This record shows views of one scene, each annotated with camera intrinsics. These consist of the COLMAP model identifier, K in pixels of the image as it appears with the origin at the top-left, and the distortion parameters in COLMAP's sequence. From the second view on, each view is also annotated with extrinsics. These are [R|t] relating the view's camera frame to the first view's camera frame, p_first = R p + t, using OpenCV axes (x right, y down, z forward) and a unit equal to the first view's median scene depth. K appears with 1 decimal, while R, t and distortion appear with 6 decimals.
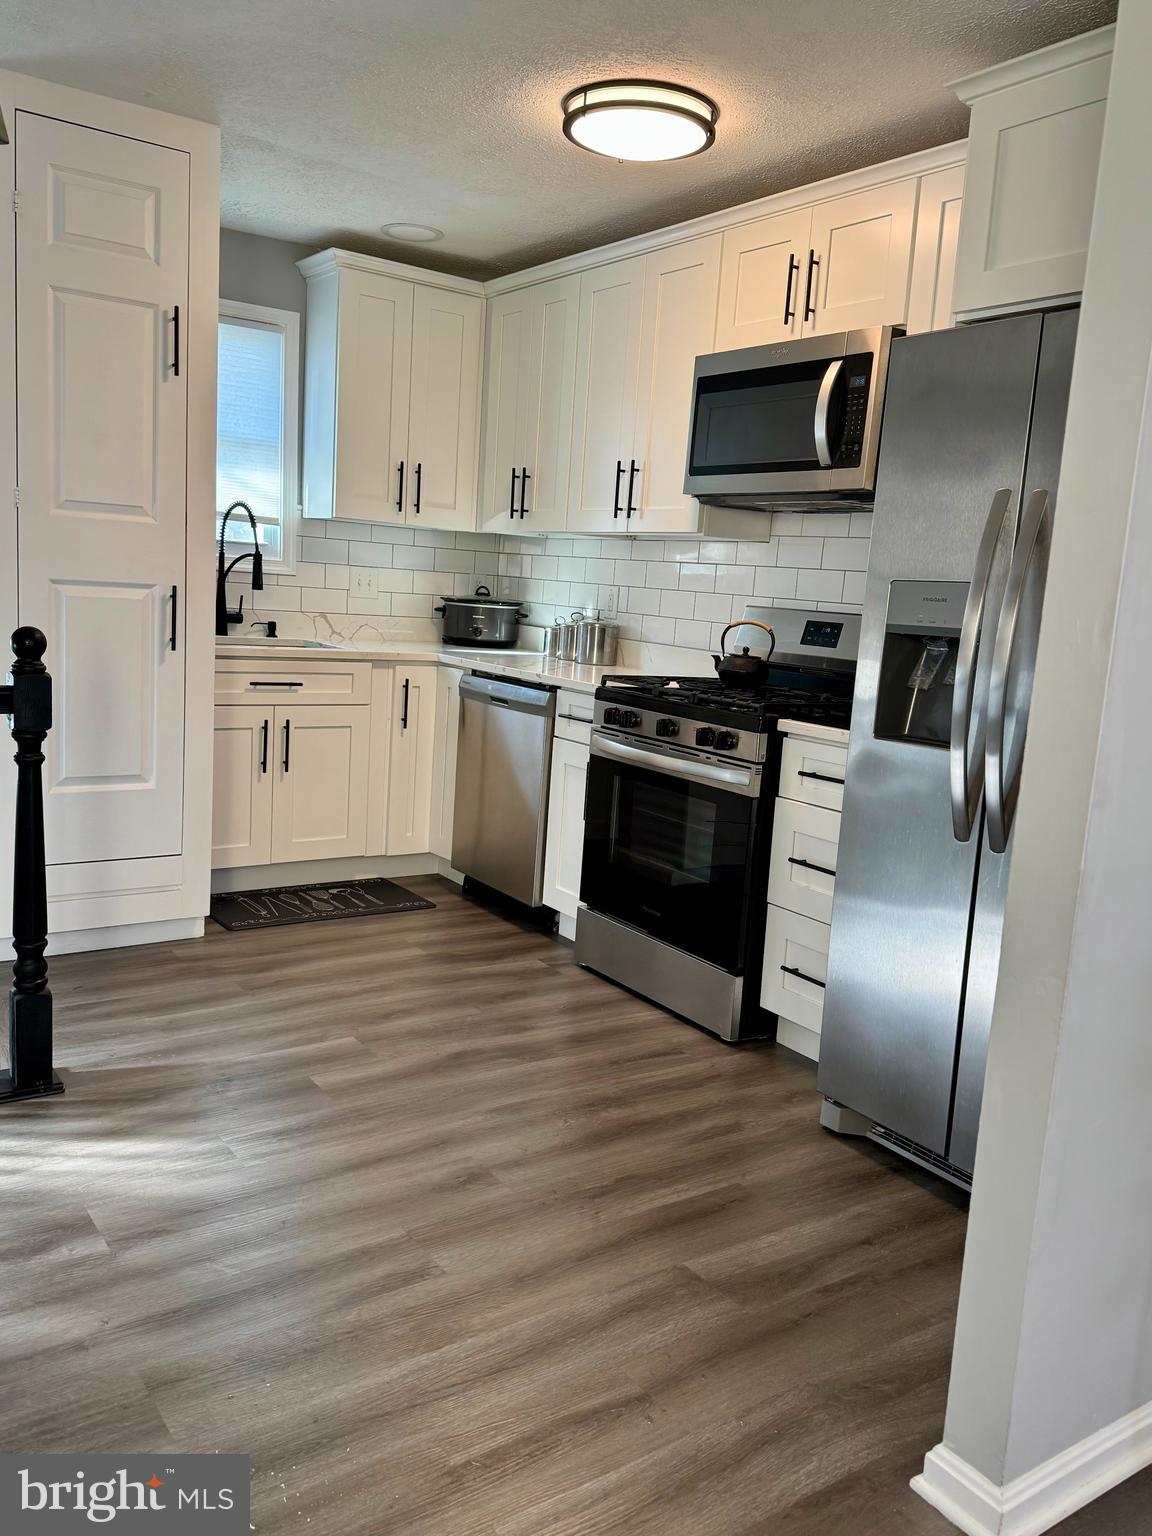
lens RADIAL K [[1223.1, 0, 575.7], [0, 1223.1, 772.1], [0, 0, 1]] dist [0.188244, -0.358335]
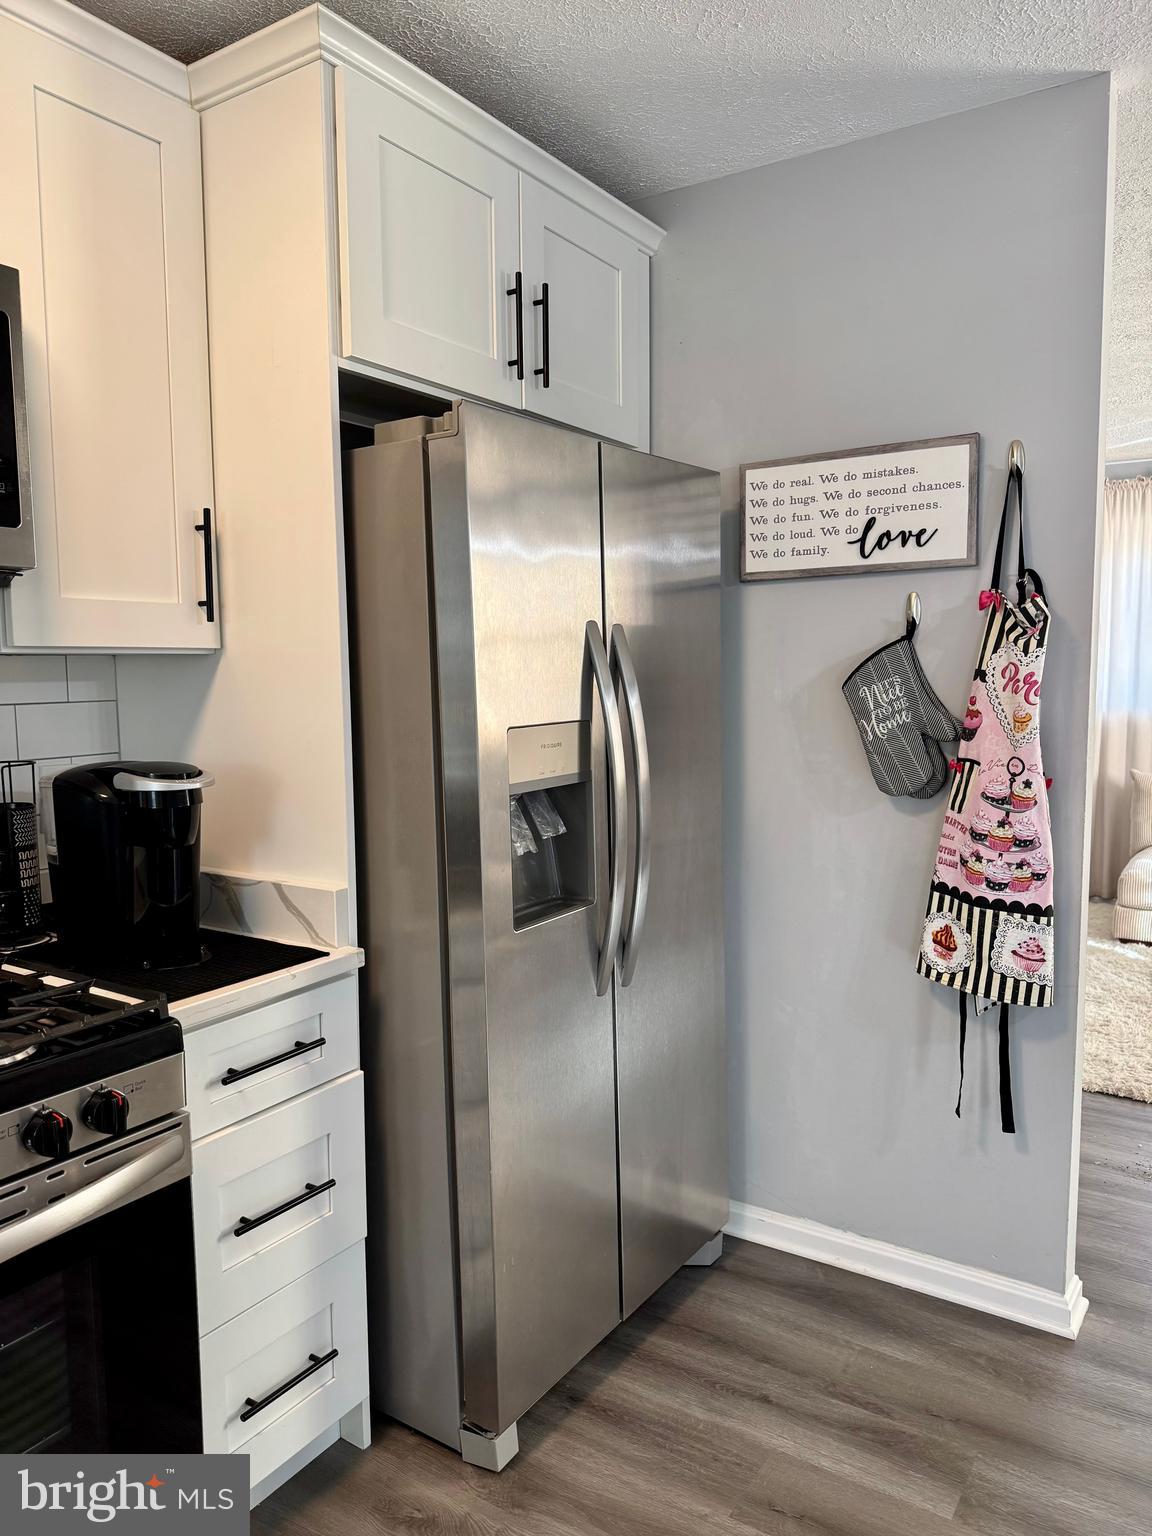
lens RADIAL K [[1060.1, 0, 625.0], [0, 1060.1, 767.8], [0, 0, 1]] dist [-0.002393, 0.001226]
pose [[-0.396259, -0.148063, 0.906121, -0.244069], [0.125388, 0.968938, 0.213161, -0.176182], [-0.909536, 0.198084, -0.365385, 0.804961]]
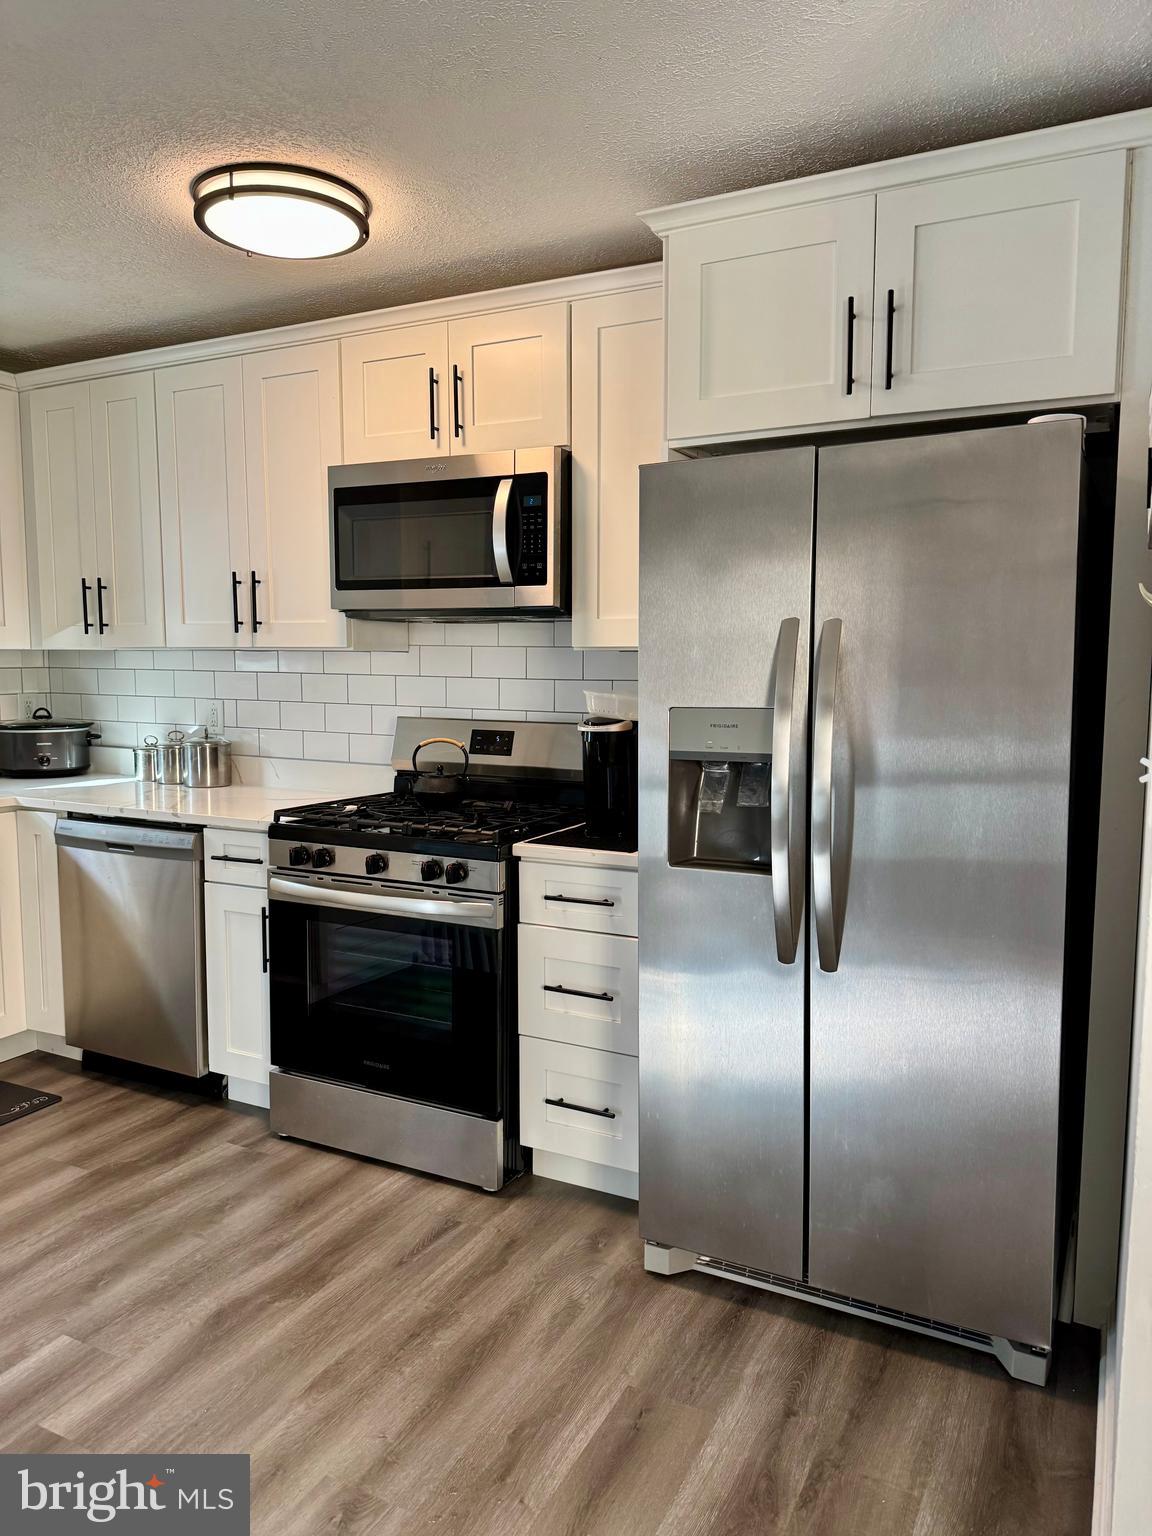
lens RADIAL K [[1065.1, 0, 573.0], [0, 1065.1, 773.1], [0, 0, 1]] dist [0.132300, -0.218842]
pose [[0.878987, -0.114169, 0.462977, -0.145710], [0.129249, 0.991612, -0.000858, -0.076713], [-0.458996, 0.060593, 0.886370, 0.197306]]
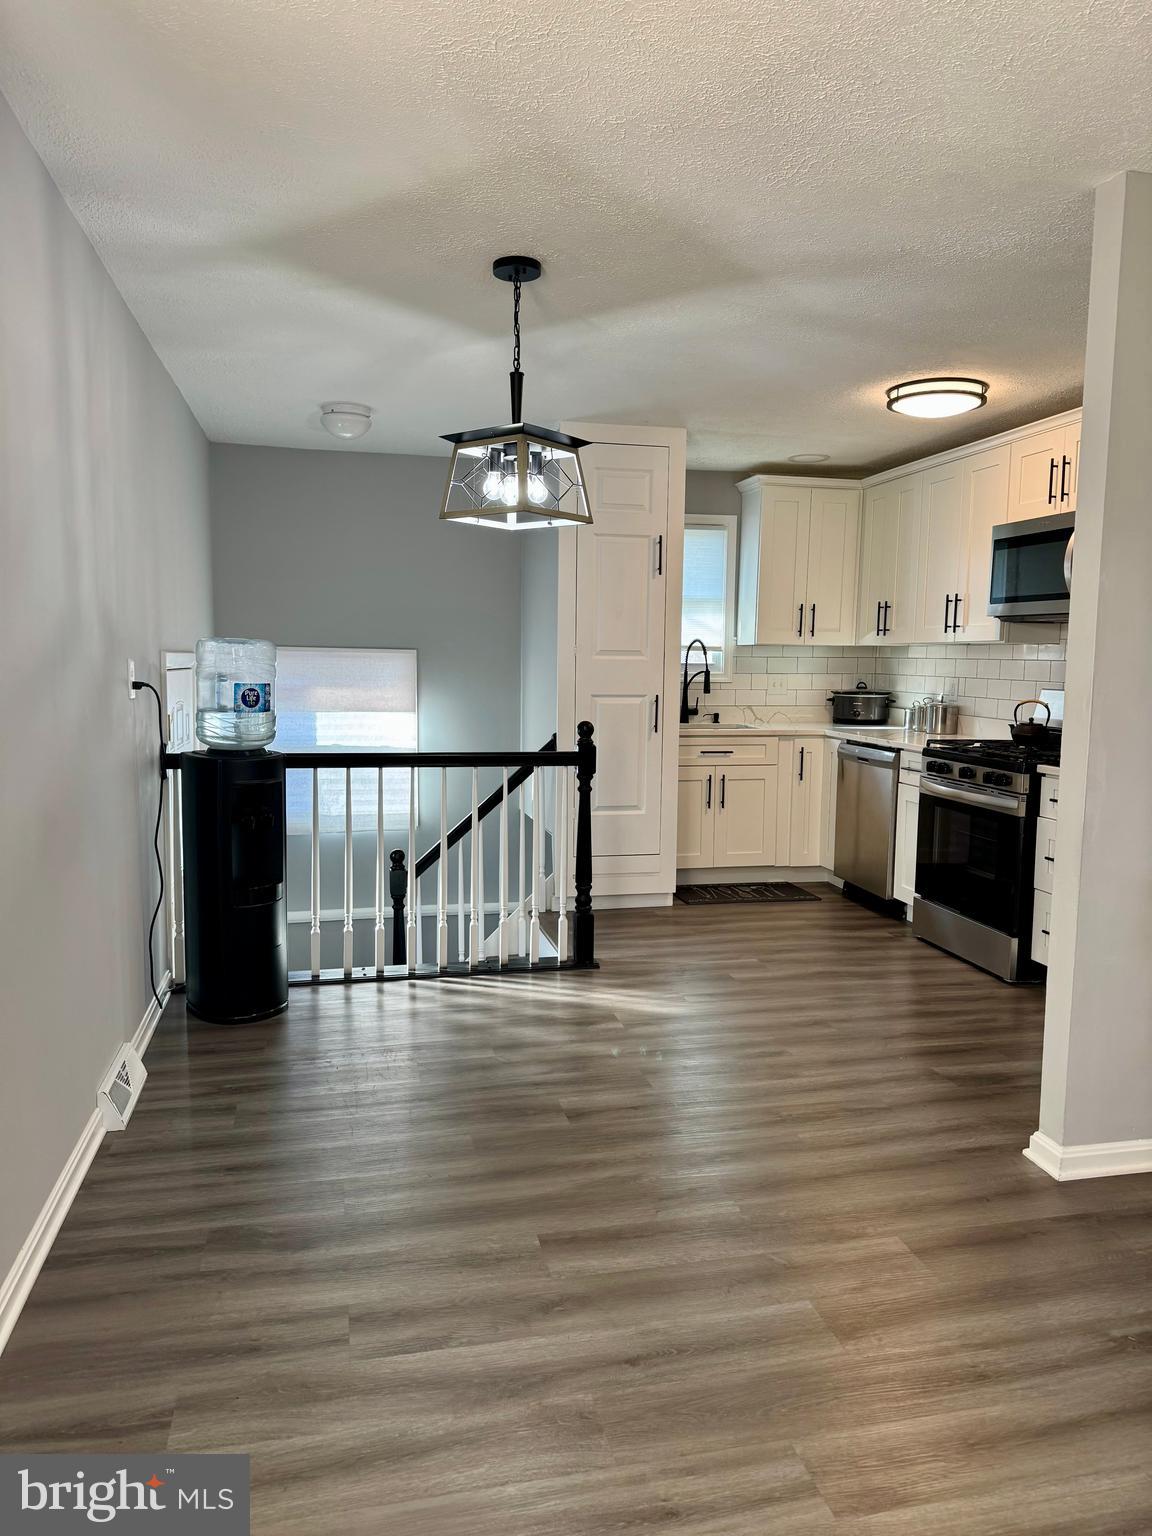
lens RADIAL K [[1065.1, 0, 573.0], [0, 1065.1, 773.1], [0, 0, 1]] dist [0.132300, -0.218842]
pose [[0.924299, -0.012898, -0.381452, 0.121694], [-0.011145, 0.998091, -0.060754, 0.045403], [0.381508, 0.060406, 0.922390, -0.367616]]
